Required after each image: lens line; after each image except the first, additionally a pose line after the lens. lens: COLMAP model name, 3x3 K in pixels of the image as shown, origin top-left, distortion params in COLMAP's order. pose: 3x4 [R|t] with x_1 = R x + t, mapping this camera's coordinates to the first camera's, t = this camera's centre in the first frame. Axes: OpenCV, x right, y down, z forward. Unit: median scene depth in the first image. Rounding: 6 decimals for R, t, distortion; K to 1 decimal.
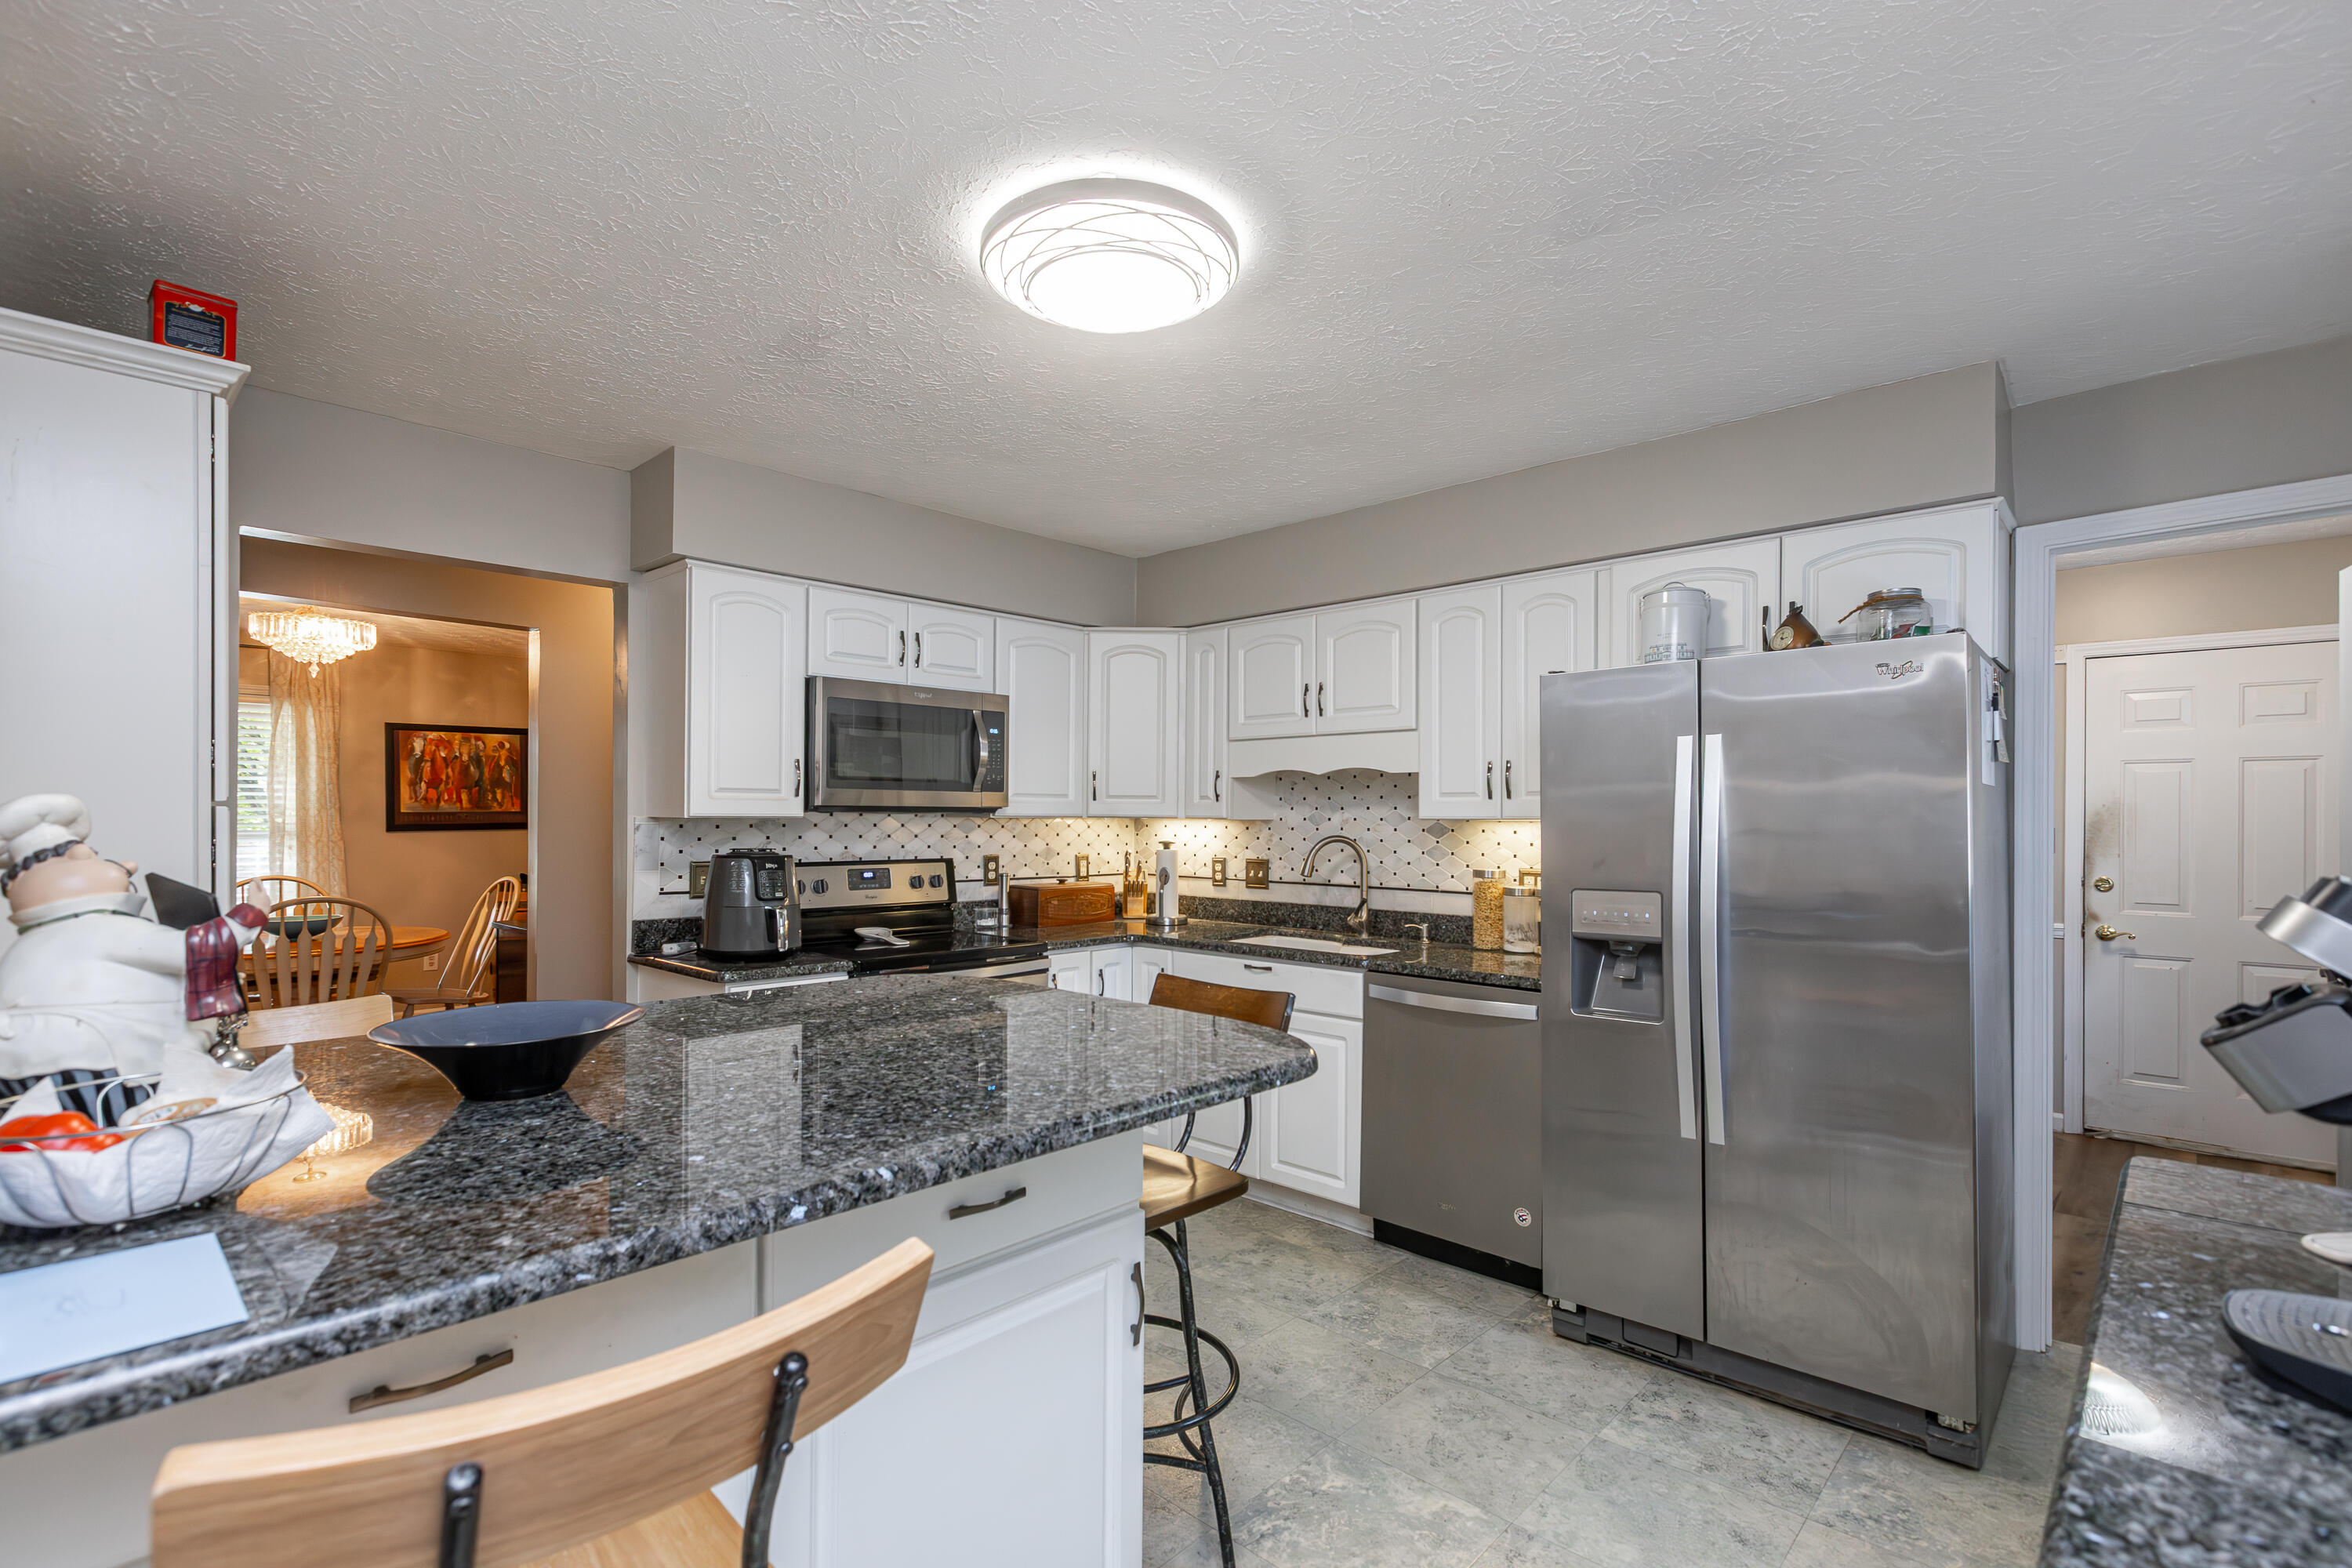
lens RADIAL K [[1083.8, 0, 1178.7], [0, 1083.8, 816.8], [0, 0, 1]] dist [0.000313, 0.000031]
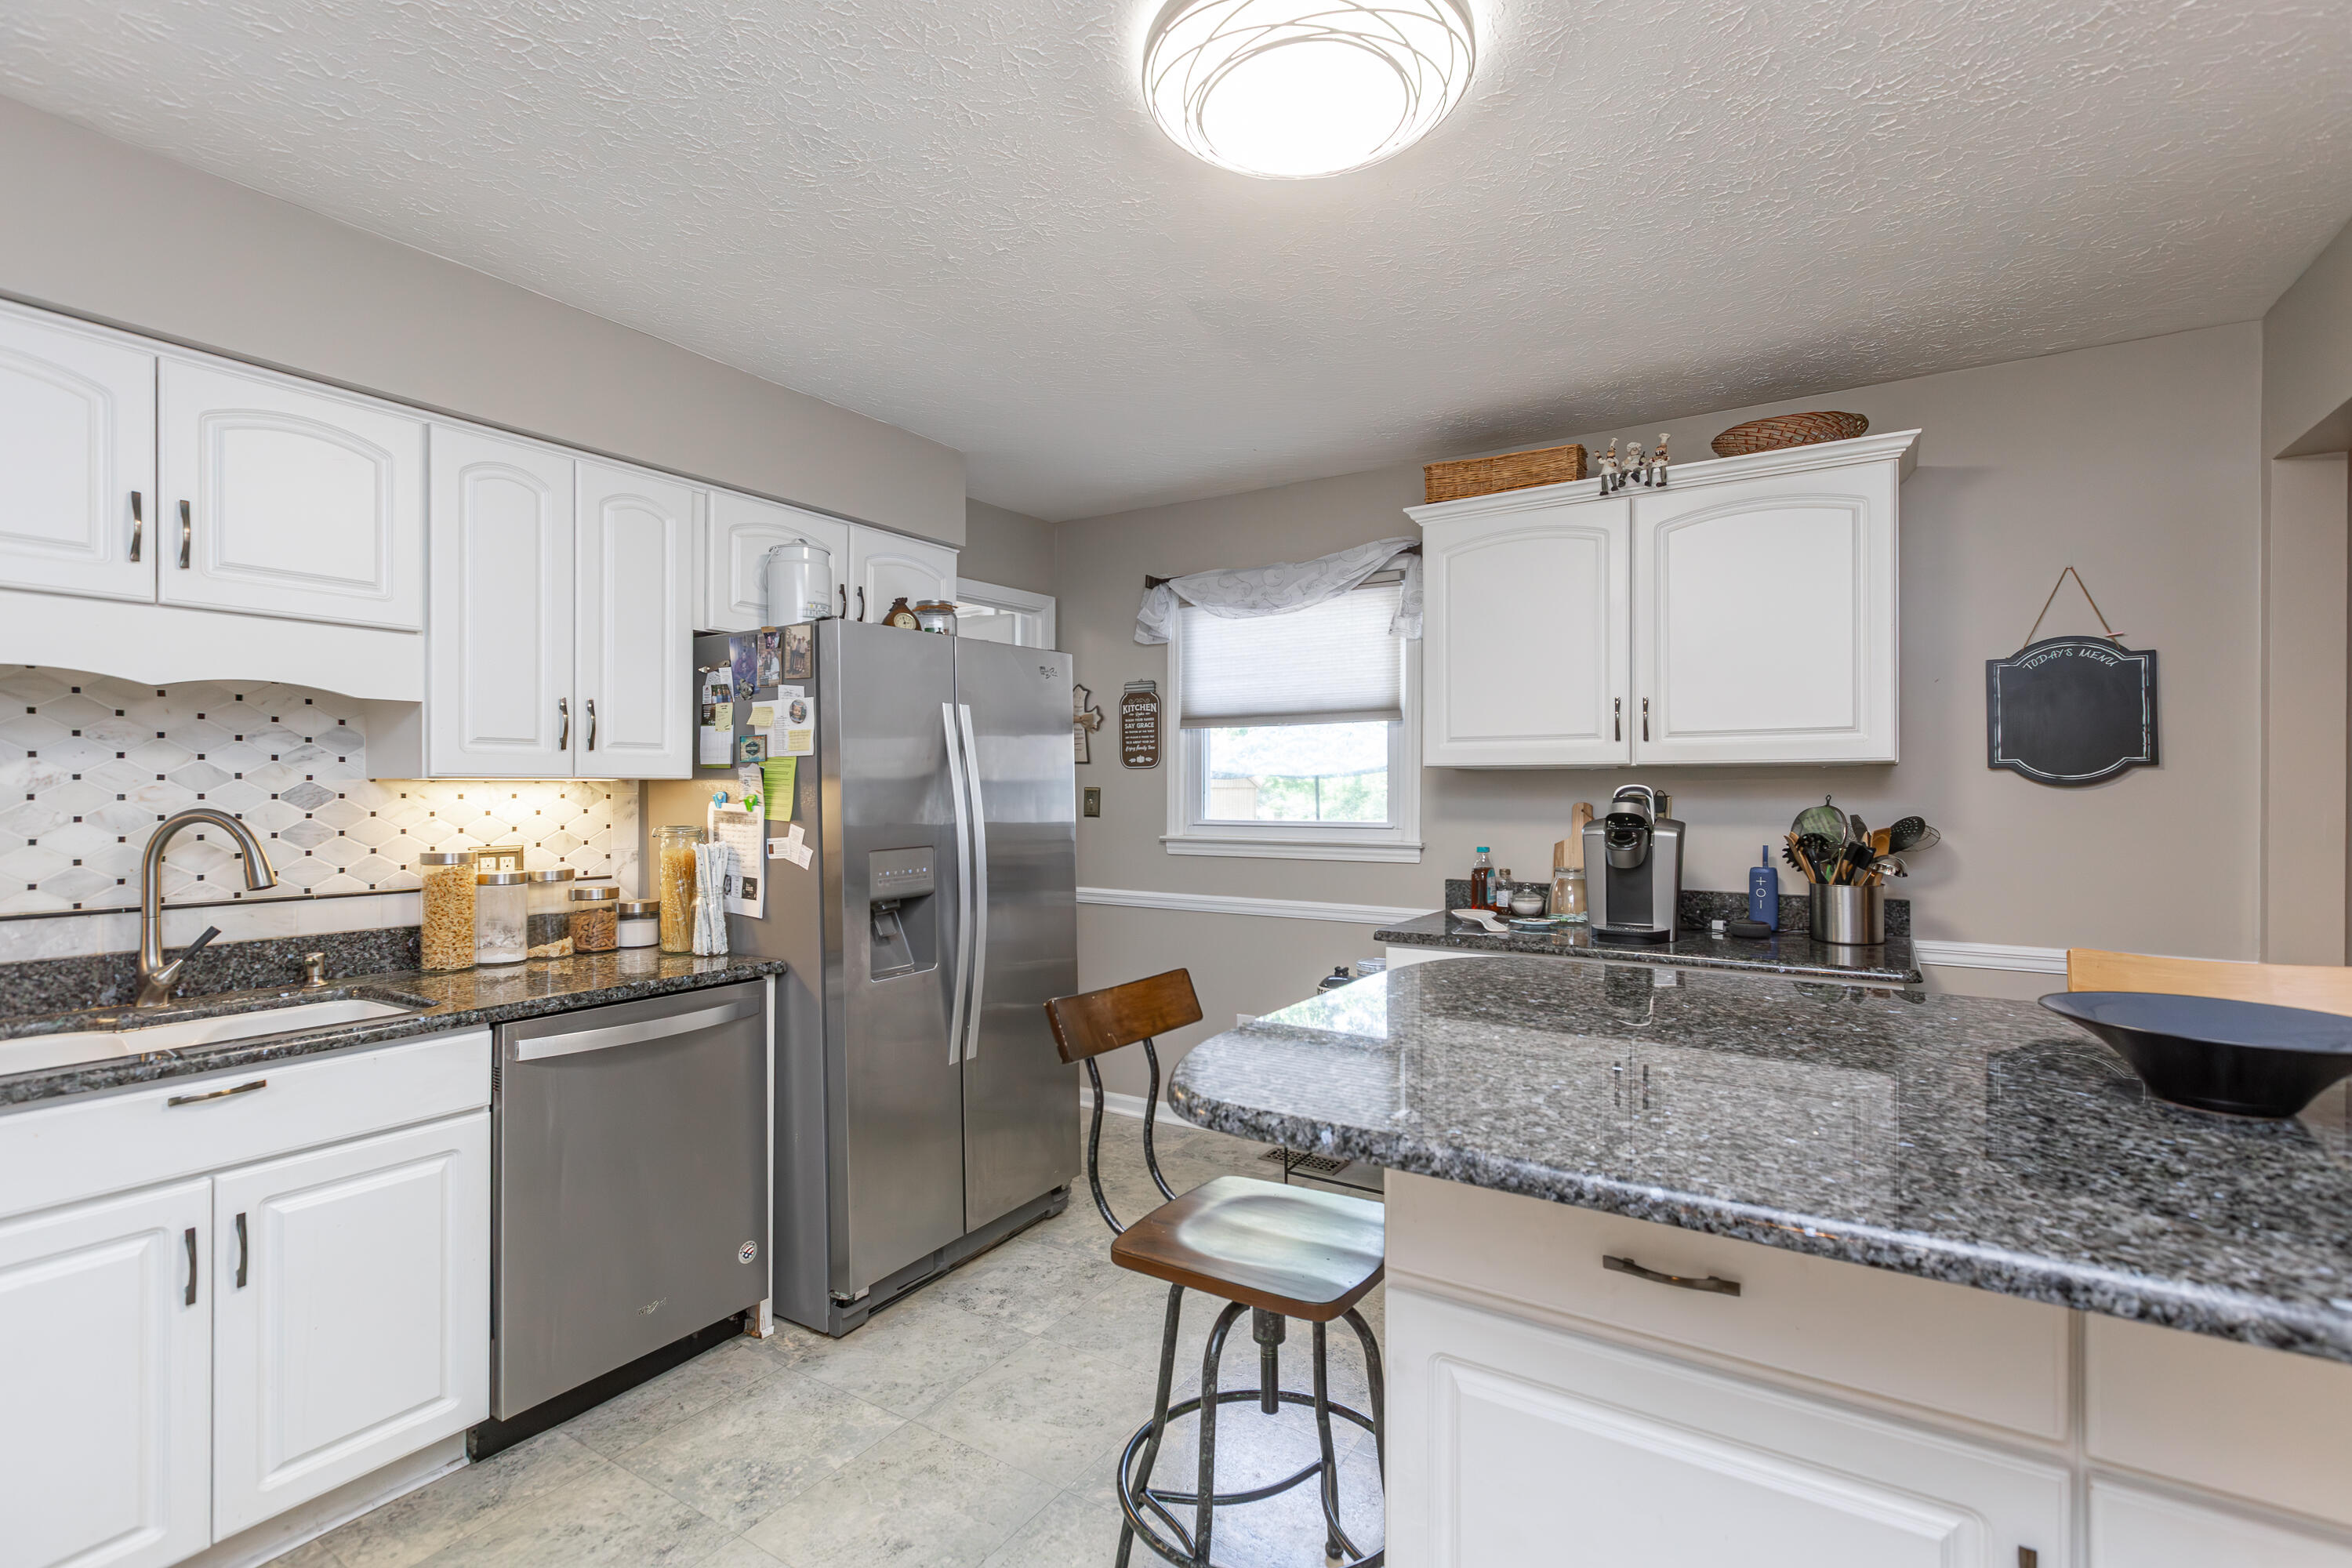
lens RADIAL K [[1062.6, 0, 1182.3], [0, 1062.6, 782.6], [0, 0, 1]] dist [0.002514, 0.000366]
pose [[-0.182101, 0.000070, 0.983280, -0.404331], [0.000927, 1.000000, 0.000100, 0.005179], [-0.983279, 0.000929, -0.182101, 0.601644]]
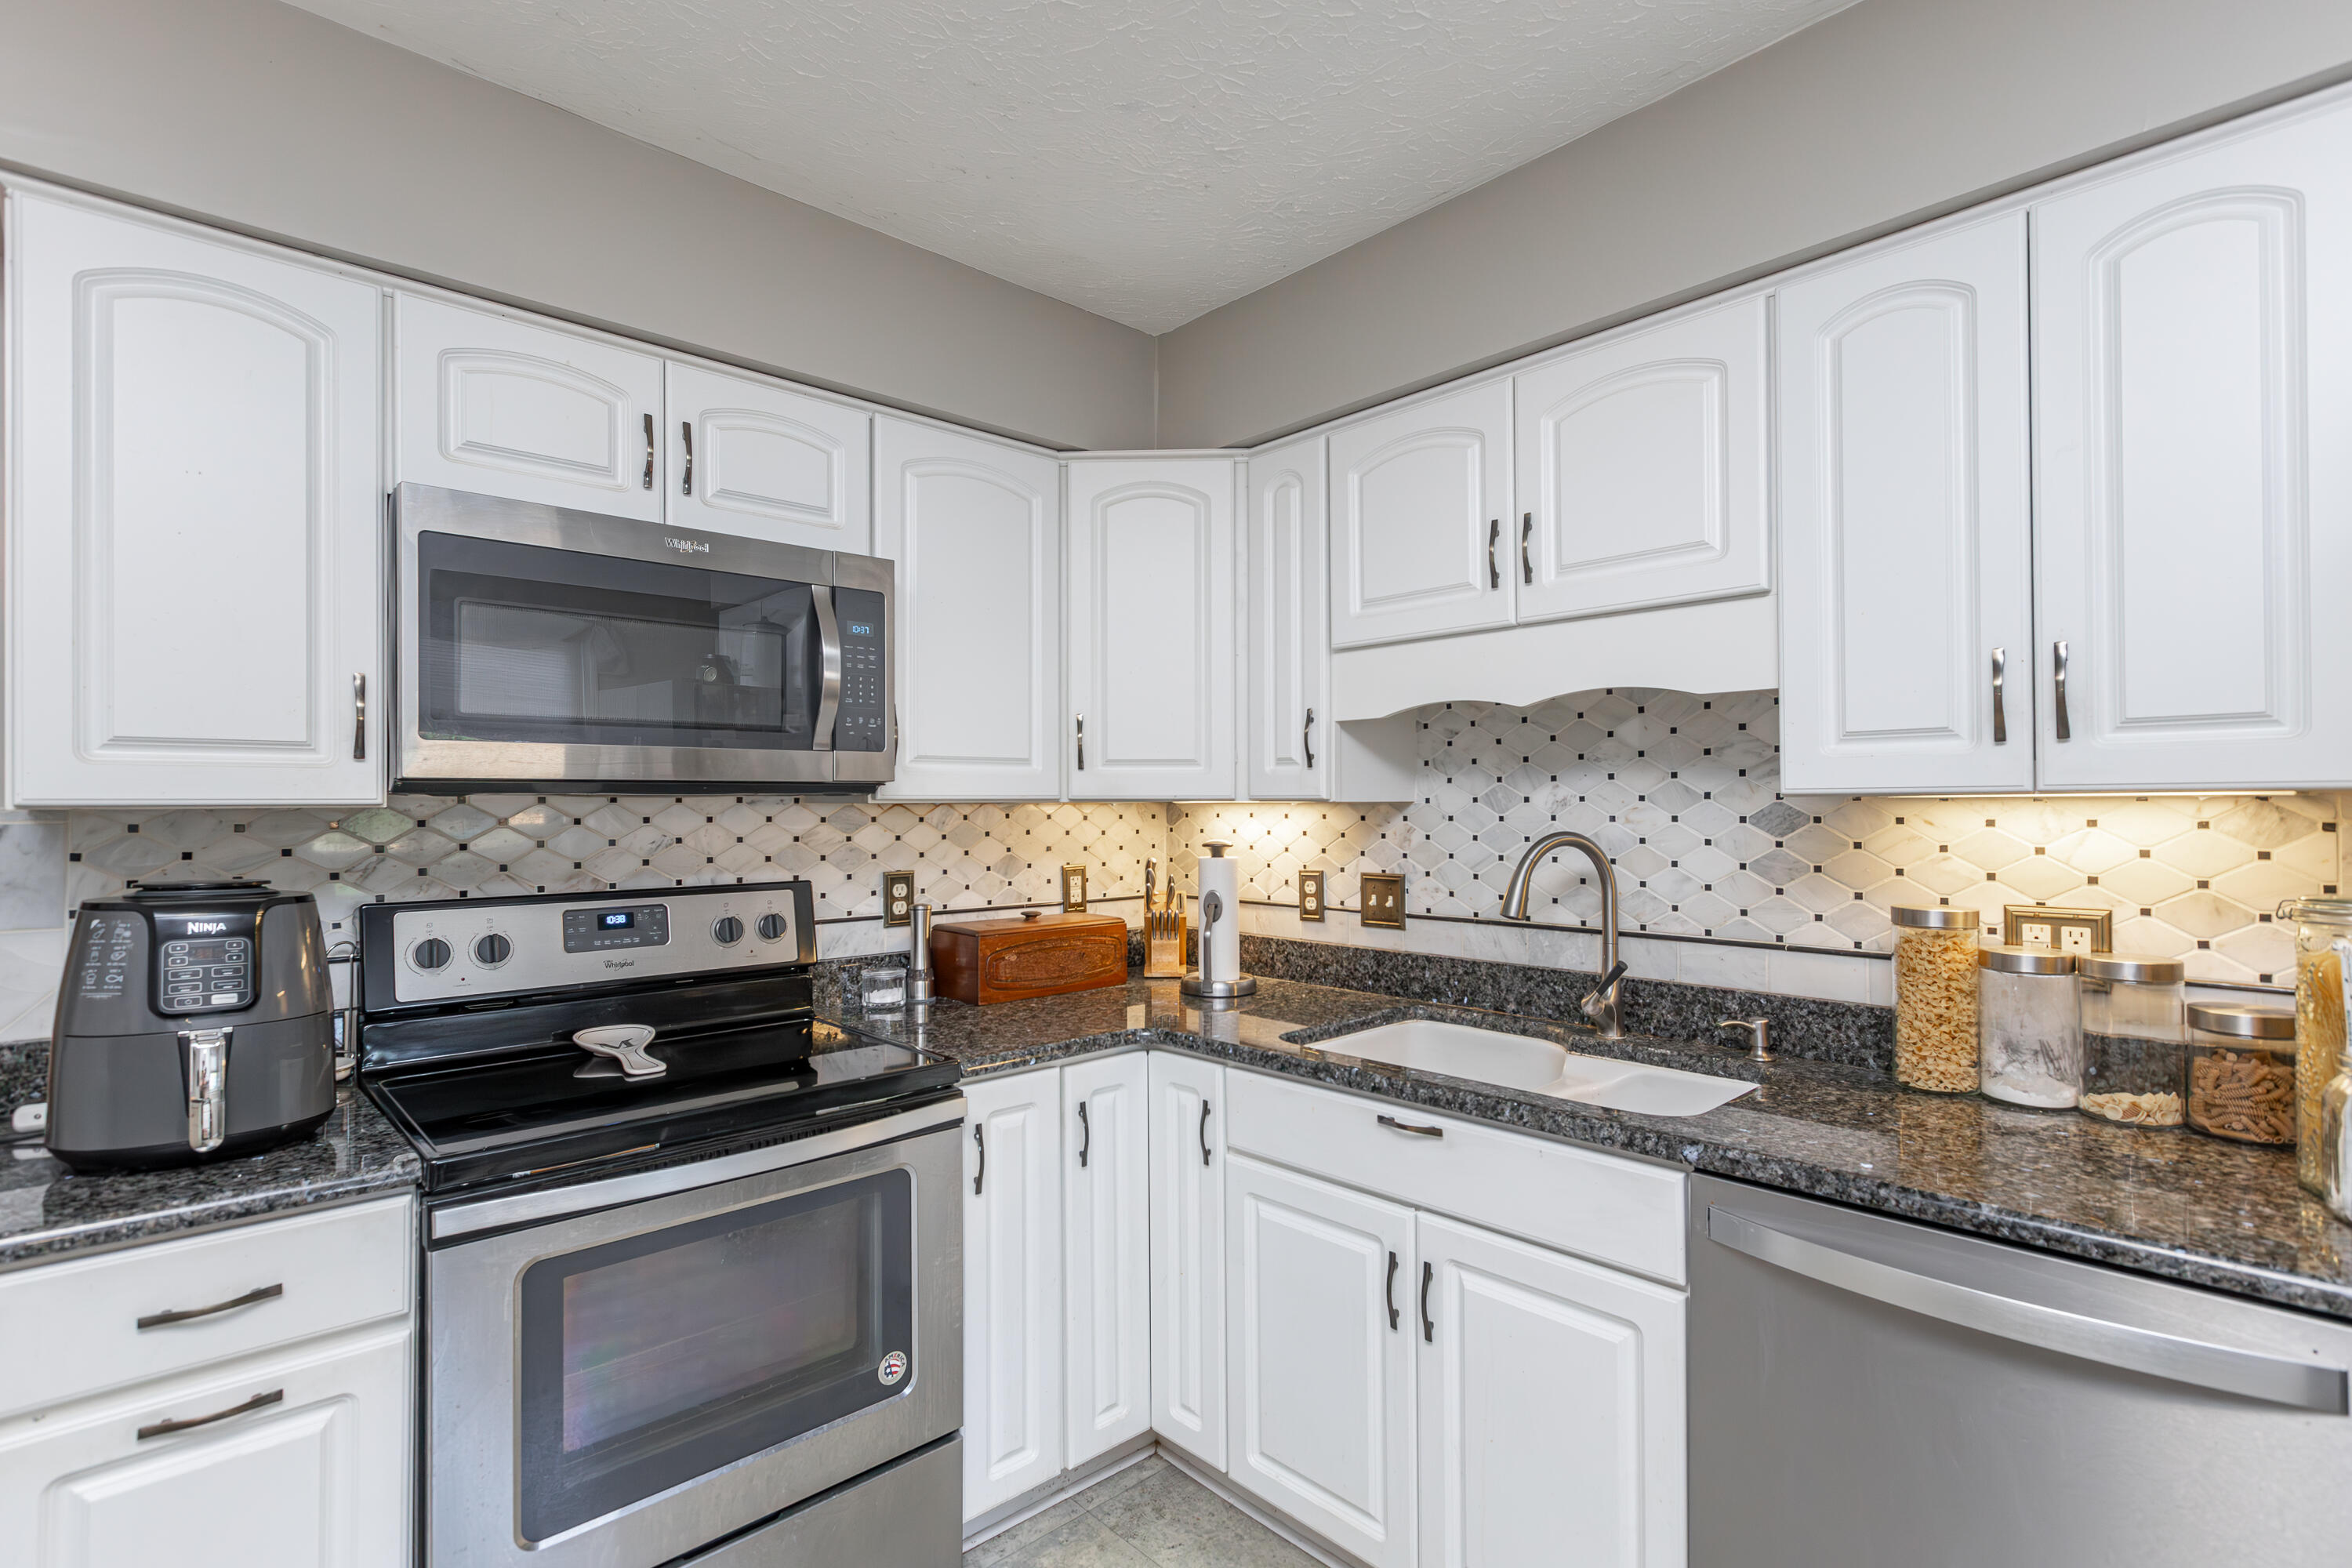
lens RADIAL K [[1118.0, 0, 1176.0], [0, 1118.0, 784.0], [0, 0, 1]] dist [0.012934, -0.000060]
pose [[0.997589, -0.011899, -0.068371, 0.008271], [0.010644, 0.999769, -0.018689, 0.003120], [0.068578, 0.017916, 0.997485, 0.465479]]
